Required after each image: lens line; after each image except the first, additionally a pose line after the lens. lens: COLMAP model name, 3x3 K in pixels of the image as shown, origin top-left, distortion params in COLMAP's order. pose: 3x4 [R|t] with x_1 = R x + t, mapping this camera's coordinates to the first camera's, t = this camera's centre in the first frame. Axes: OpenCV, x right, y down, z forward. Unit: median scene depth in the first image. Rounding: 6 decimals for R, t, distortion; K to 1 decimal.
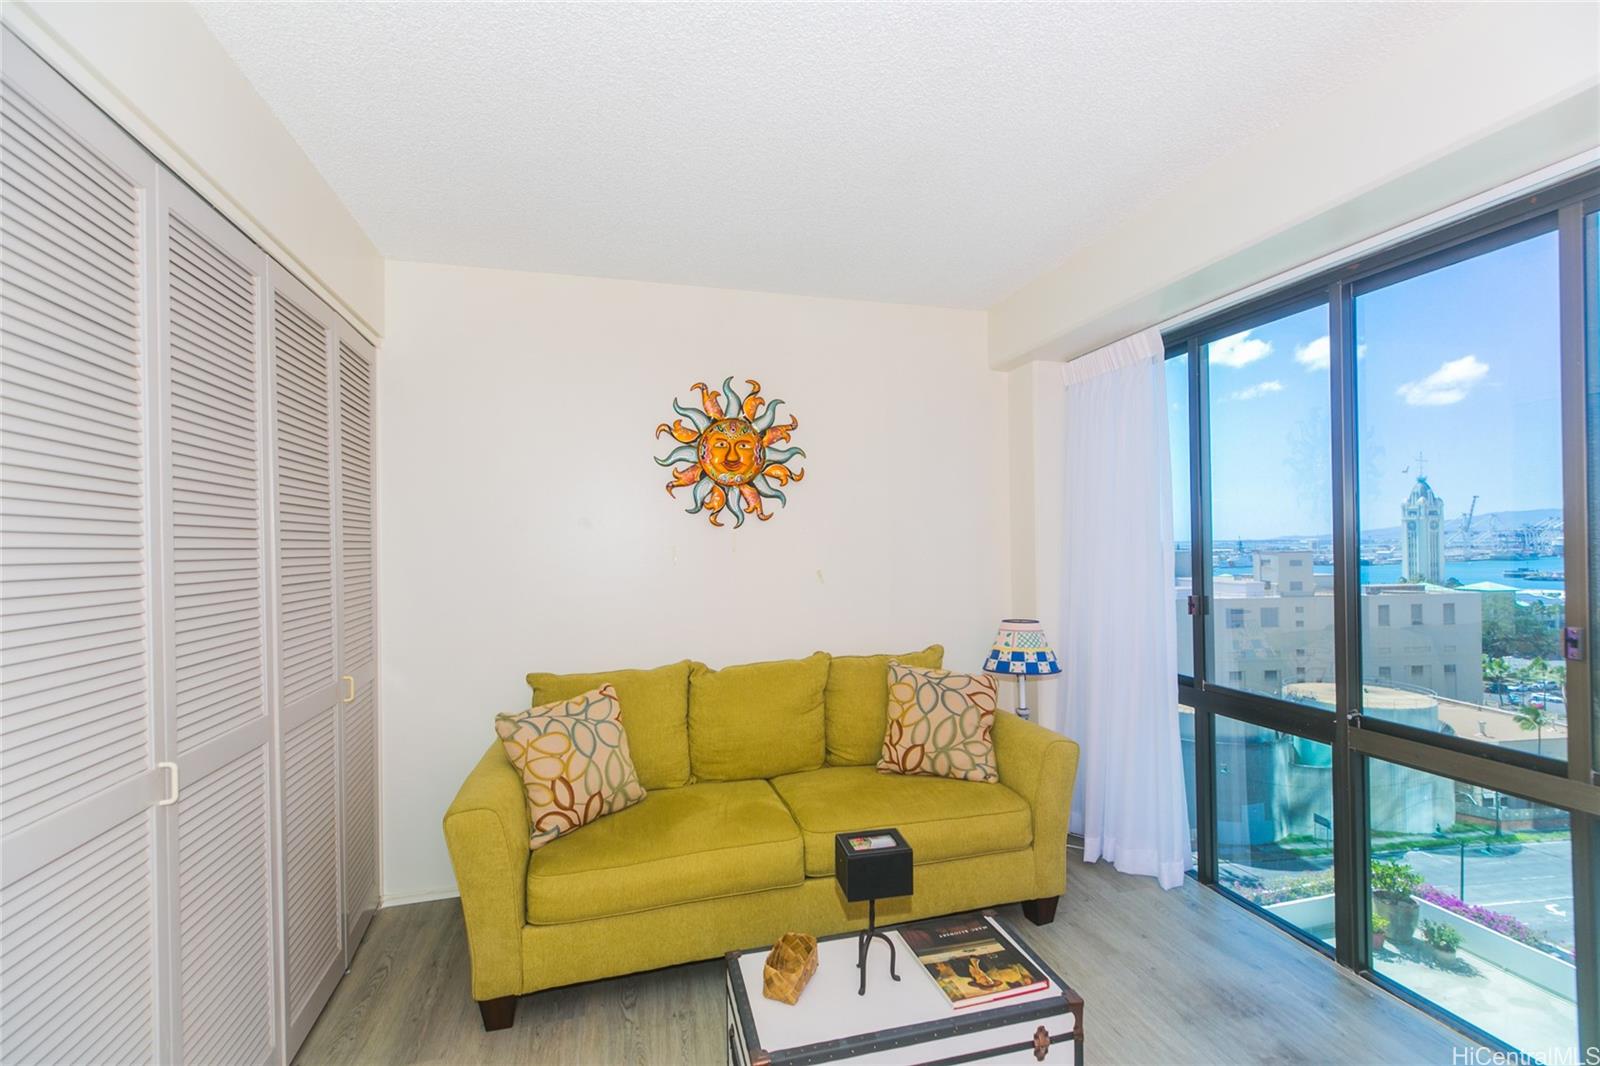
lens RADIAL K [[725.2, 0, 798.3], [0, 725.2, 537.7], [0, 0, 1]] dist [0.012806, -0.006527]
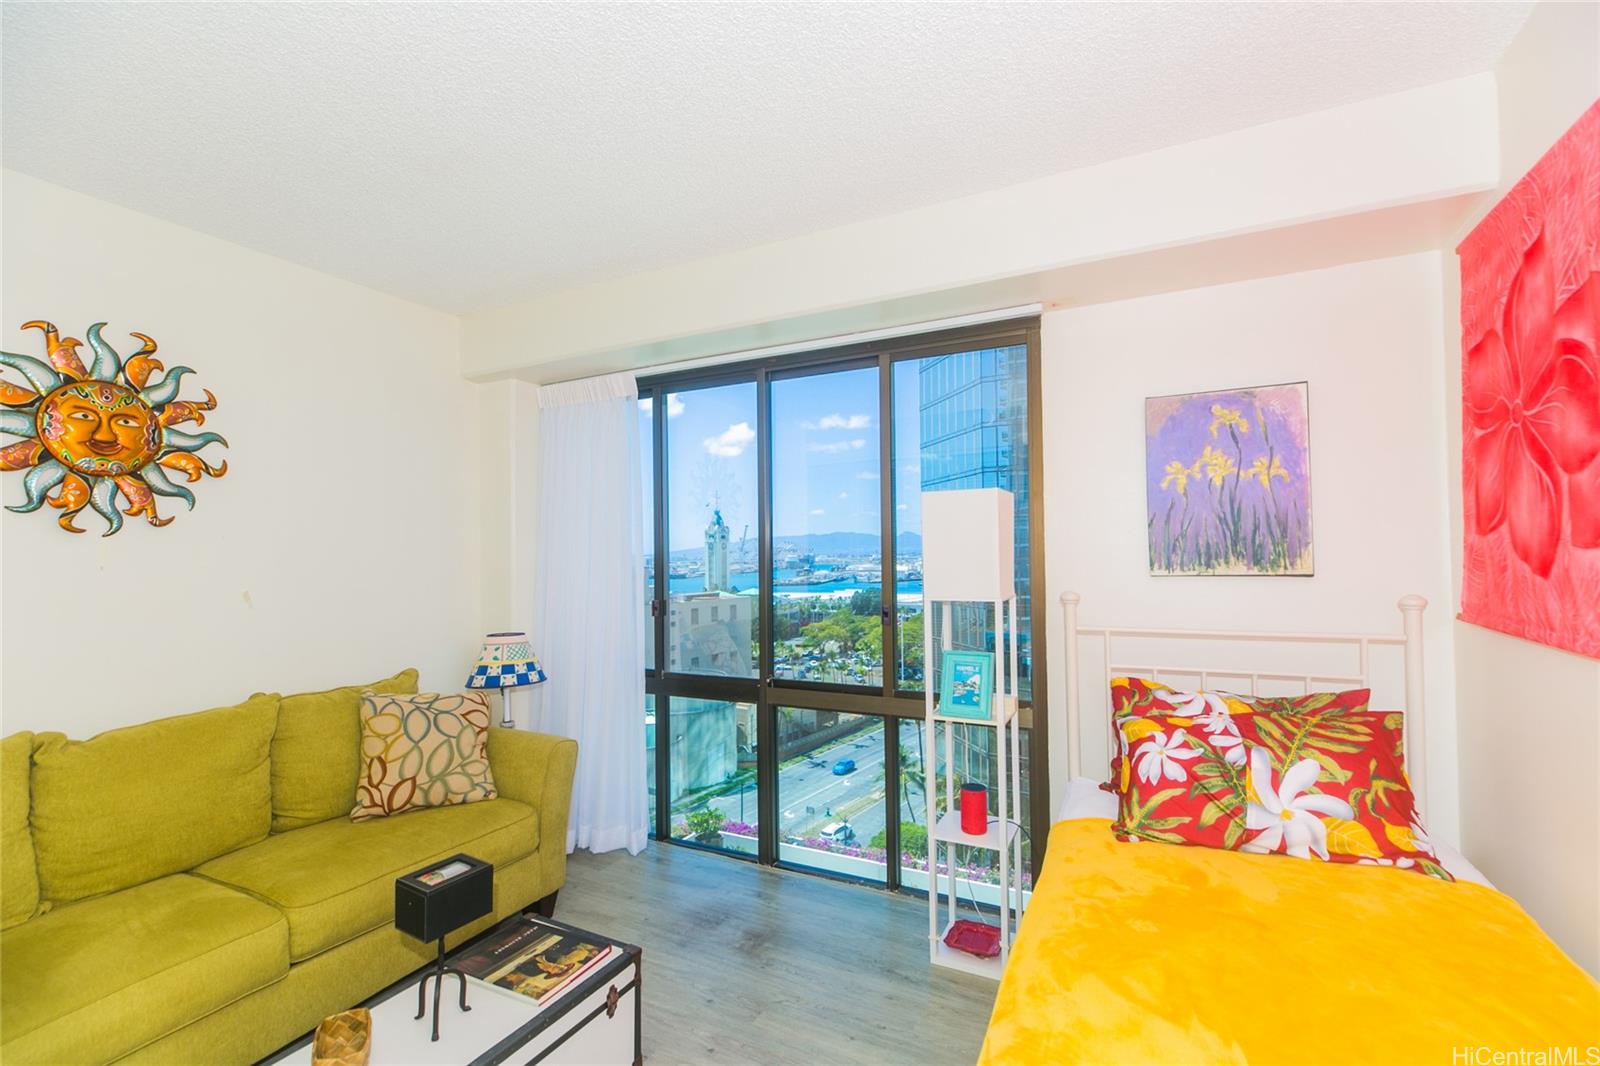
lens RADIAL K [[725.2, 0, 819.6], [0, 725.2, 536.6], [0, 0, 1]] dist [0.012806, -0.006527]
pose [[0.660997, 0.020646, 0.750105, -0.175902], [-0.000673, 0.999637, -0.026922, 0.006713], [-0.750388, 0.017291, 0.660771, 0.006444]]
